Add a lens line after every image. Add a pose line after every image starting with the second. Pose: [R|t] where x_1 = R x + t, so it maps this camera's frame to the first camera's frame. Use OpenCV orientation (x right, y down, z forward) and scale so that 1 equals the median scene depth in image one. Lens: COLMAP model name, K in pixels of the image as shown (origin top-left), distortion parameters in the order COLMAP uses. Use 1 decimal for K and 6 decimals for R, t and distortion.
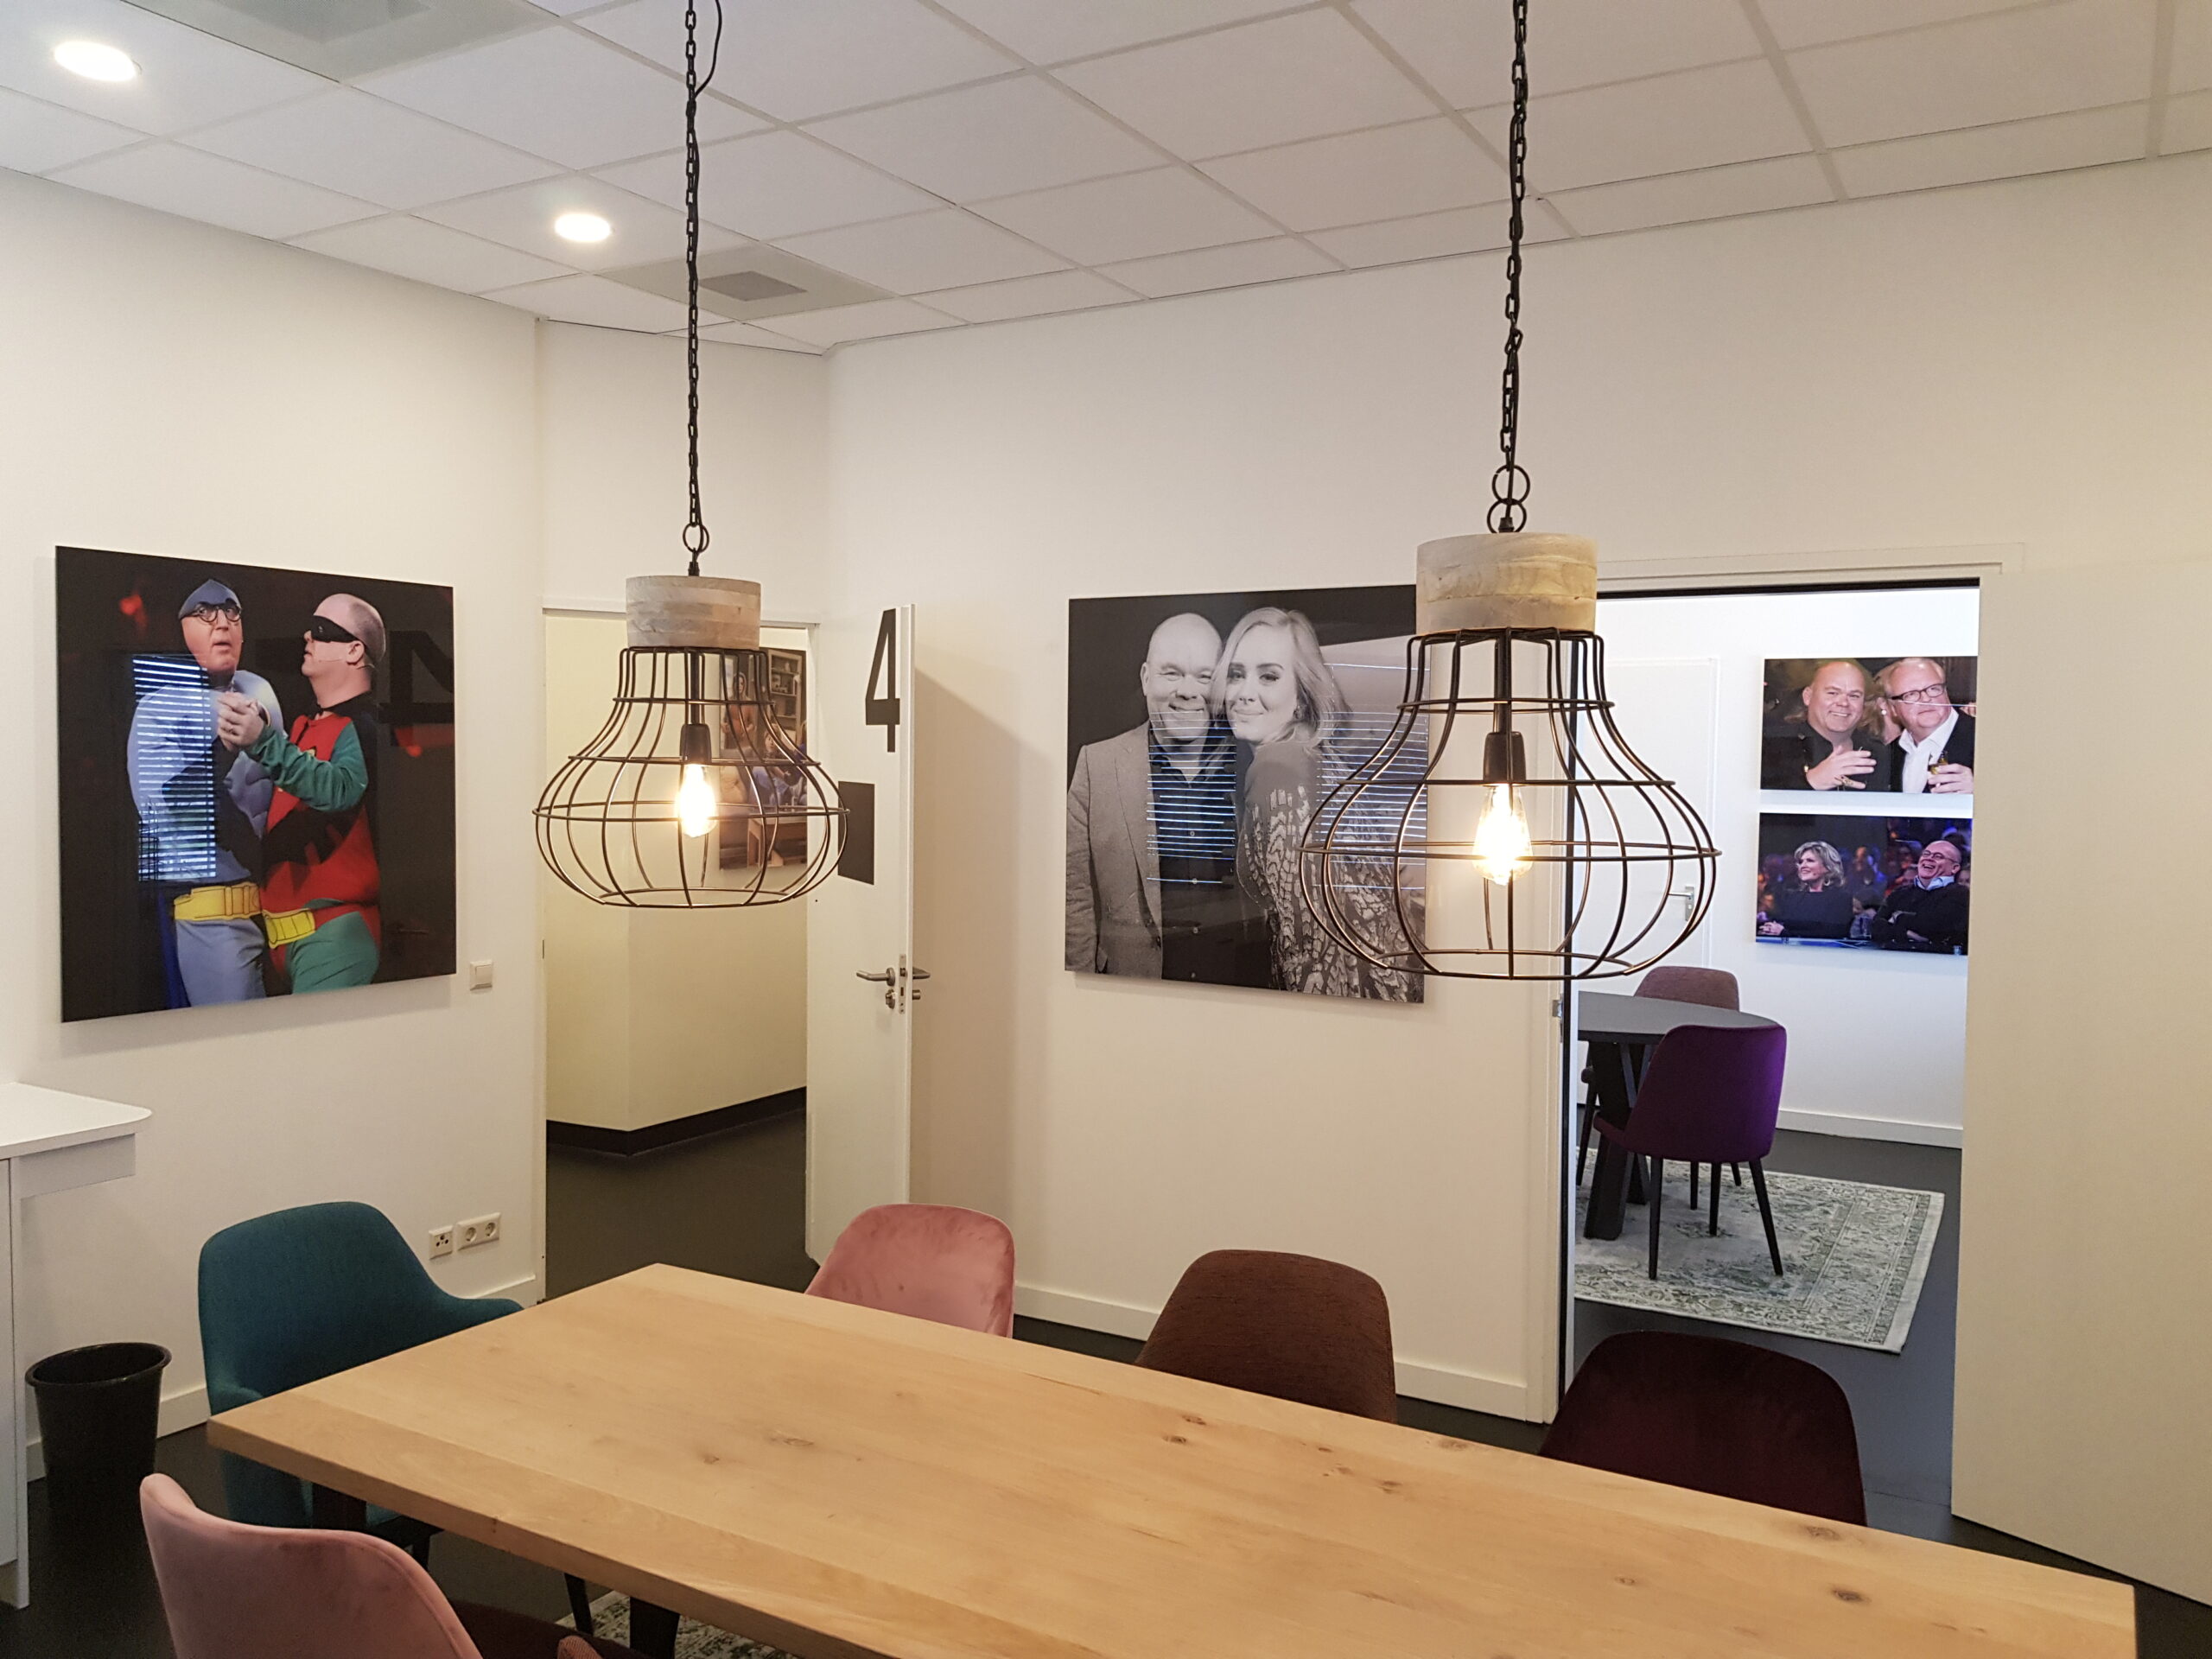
lens RADIAL K [[1721.9, 0, 1106.0], [0, 1721.9, 829.5], [0, 0, 1]] dist [0.000005, -0.008273]
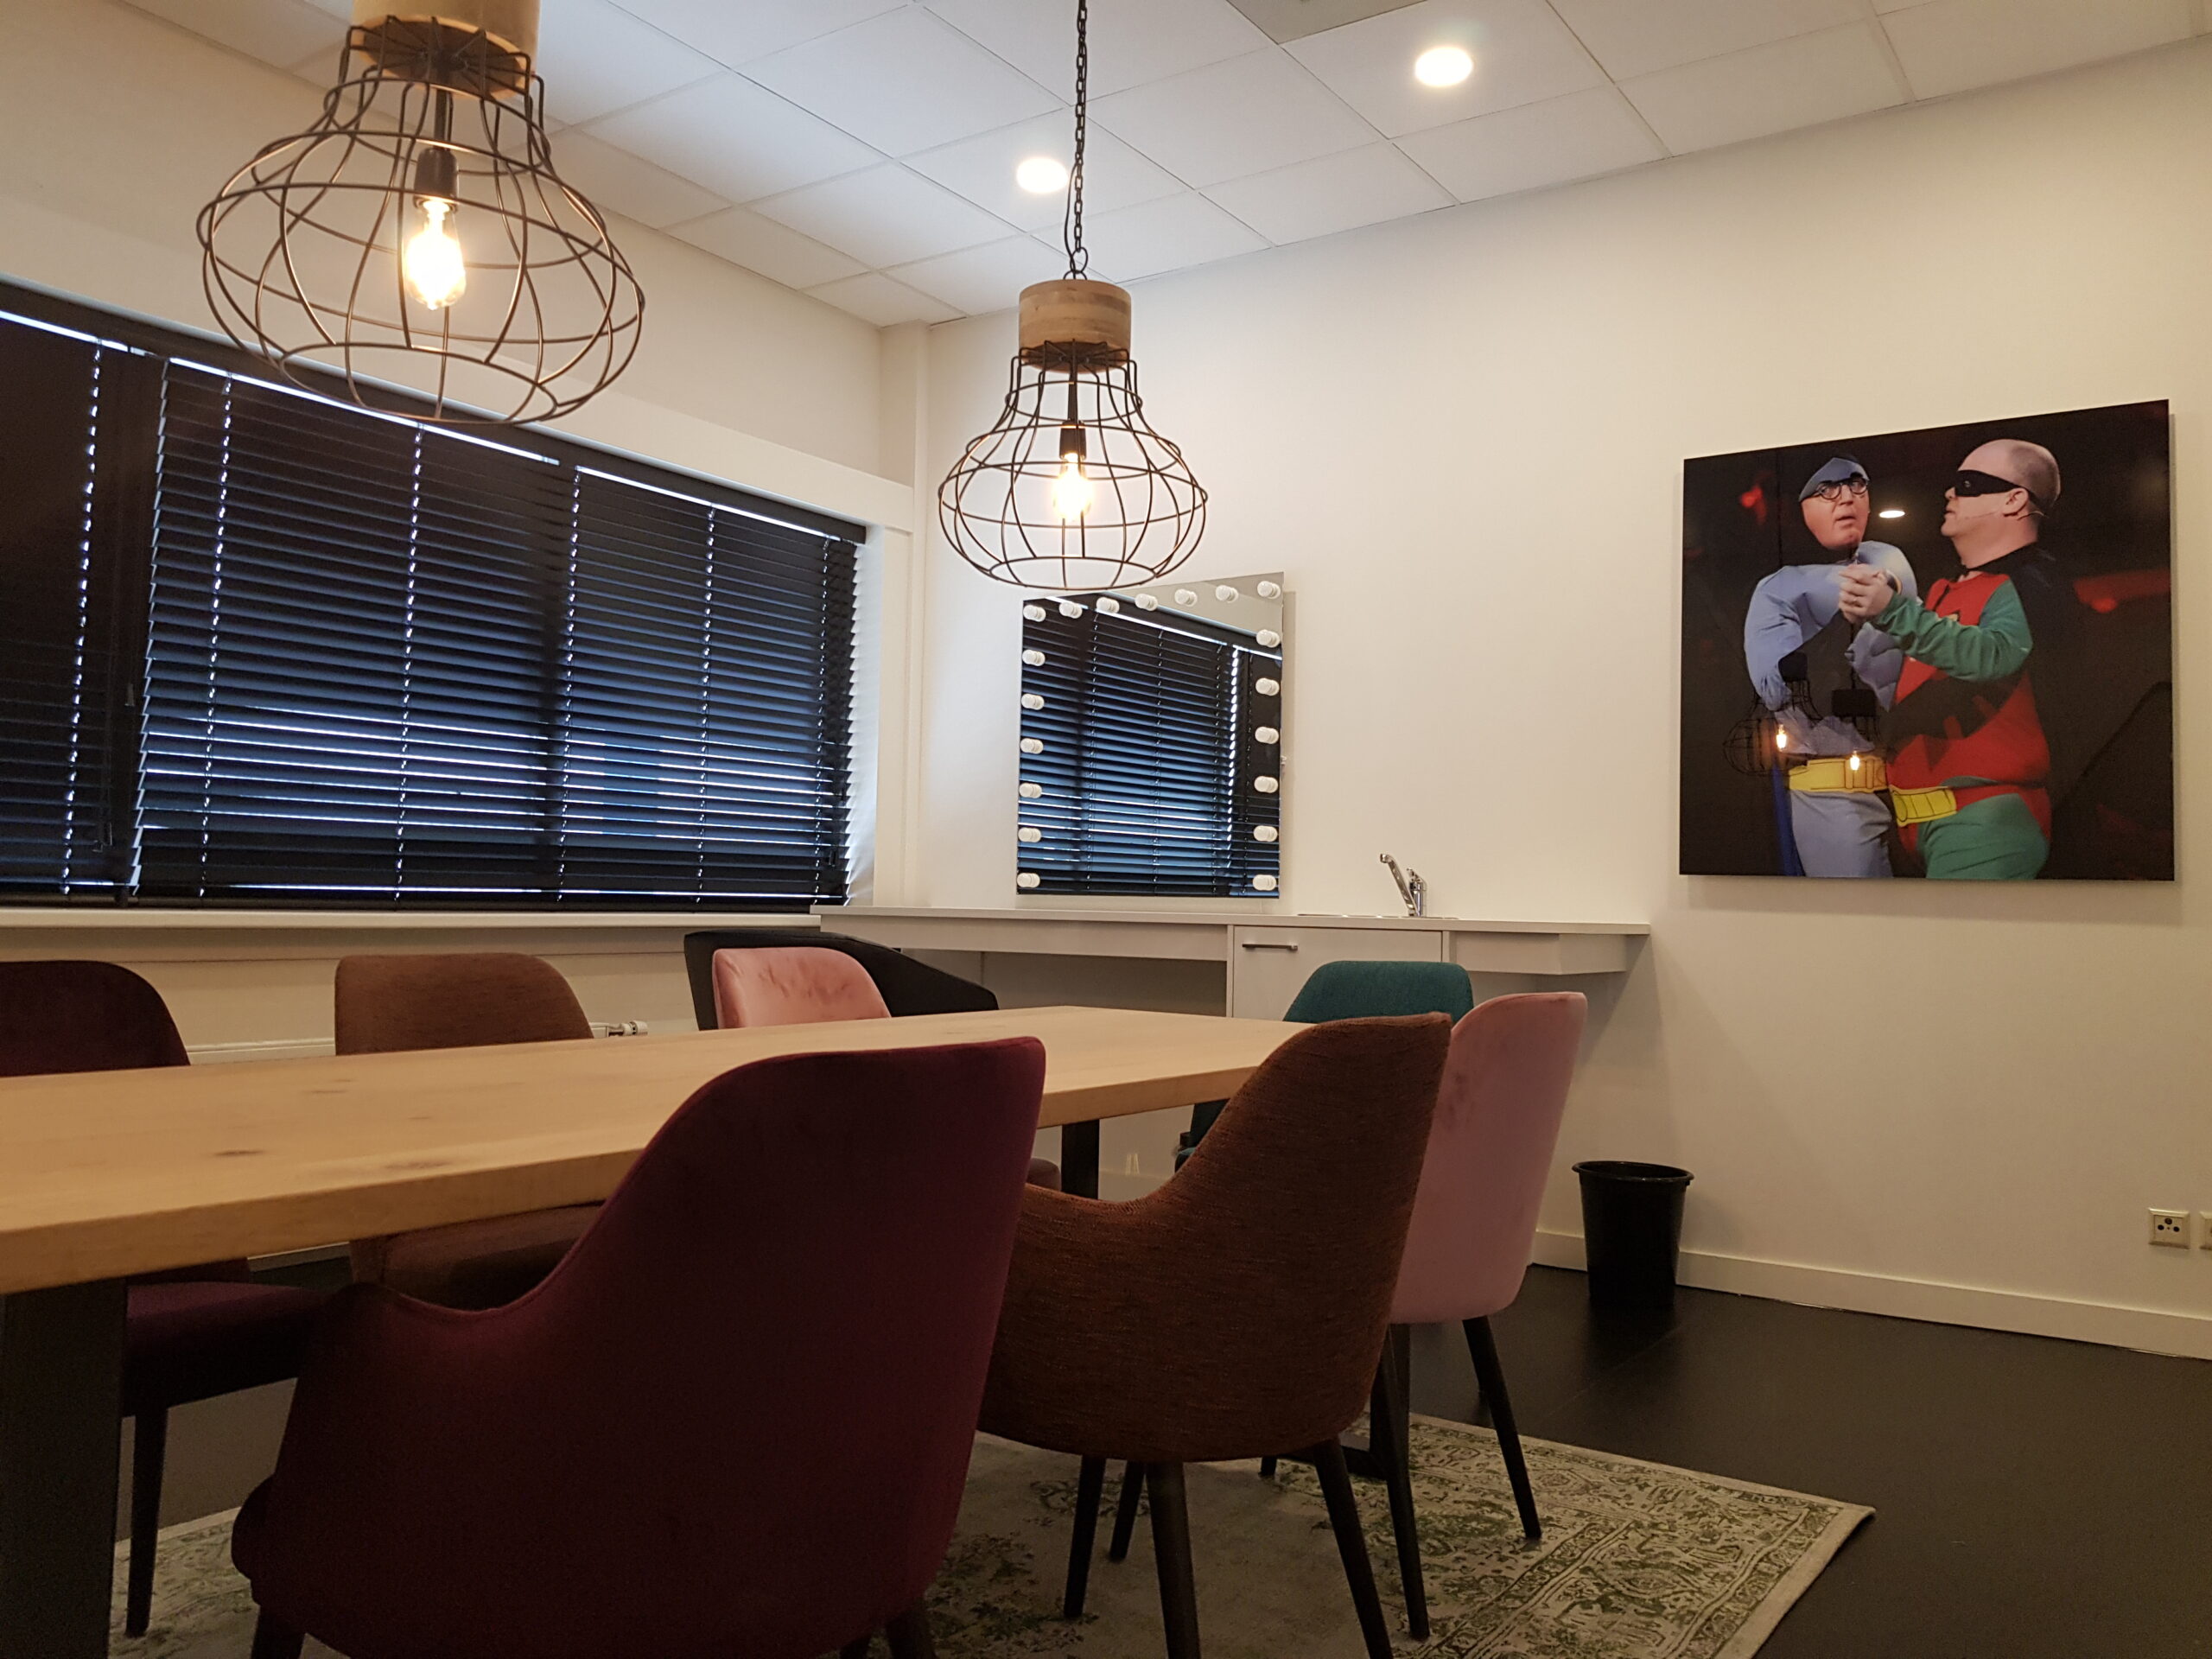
lens RADIAL K [[1721.9, 0, 1106.0], [0, 1721.9, 829.5], [0, 0, 1]] dist [0.000005, -0.008273]
pose [[-0.080054, -0.055039, -0.995270, 0.497694], [-0.069568, 0.996348, -0.049503, 0.148905], [0.994360, 0.065276, -0.083590, 0.646037]]
